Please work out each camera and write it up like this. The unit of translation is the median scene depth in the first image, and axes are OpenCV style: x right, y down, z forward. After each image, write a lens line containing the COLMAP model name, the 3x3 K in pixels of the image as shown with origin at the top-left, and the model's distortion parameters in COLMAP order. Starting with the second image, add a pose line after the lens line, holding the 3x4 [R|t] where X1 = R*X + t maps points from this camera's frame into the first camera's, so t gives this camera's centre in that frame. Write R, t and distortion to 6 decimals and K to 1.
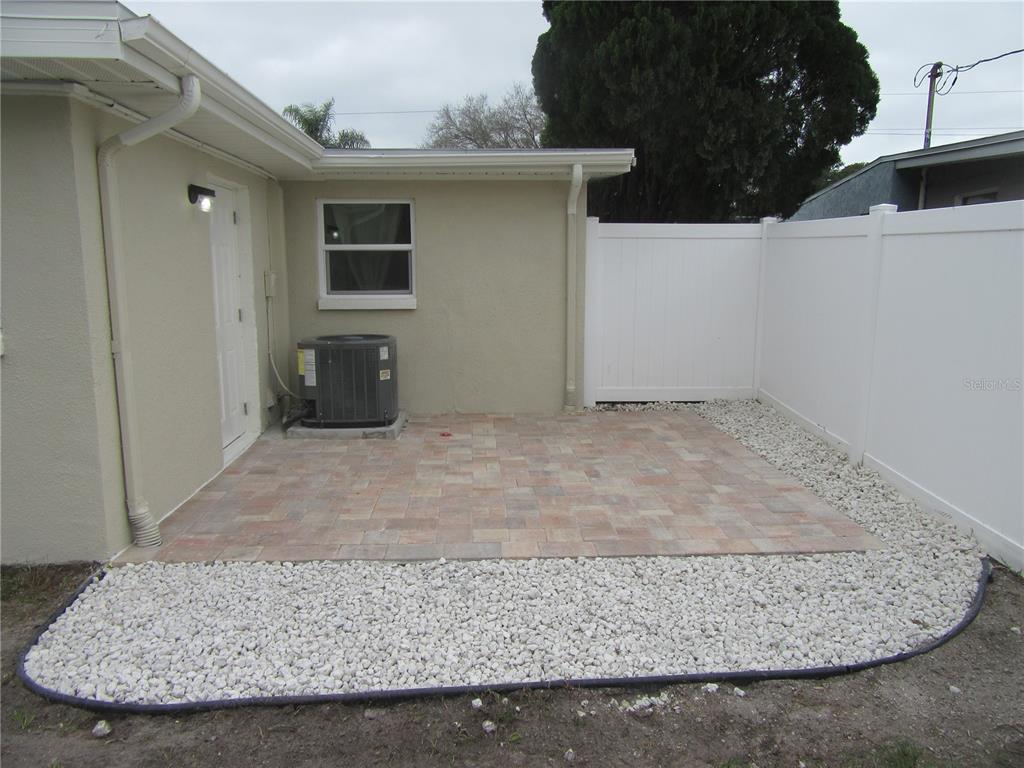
lens RADIAL K [[759.9, 0, 513.8], [0, 759.9, 387.5], [0, 0, 1]] dist [-0.017797, 0.019317]
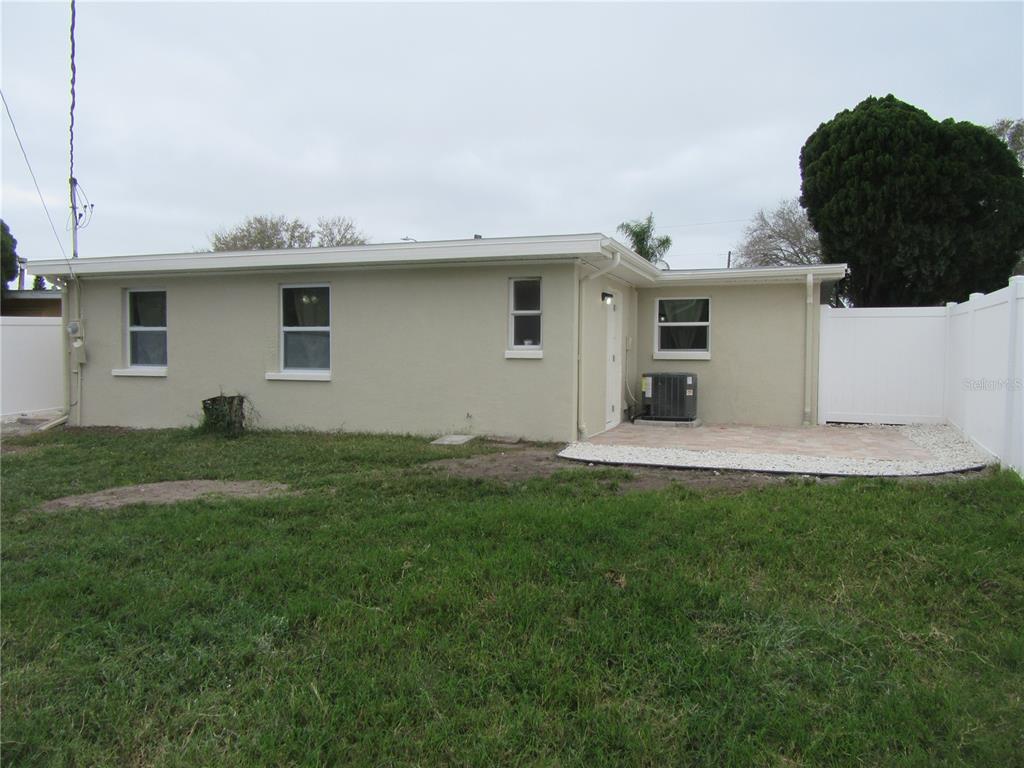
lens RADIAL K [[759.9, 0, 512.0], [0, 759.9, 384.2], [0, 0, 1]] dist [-0.017797, 0.019317]
pose [[0.918234, 0.020599, -0.395501, 0.146173], [-0.070872, 0.991073, -0.112925, 0.185707], [0.389644, 0.131721, 0.911497, -0.759176]]
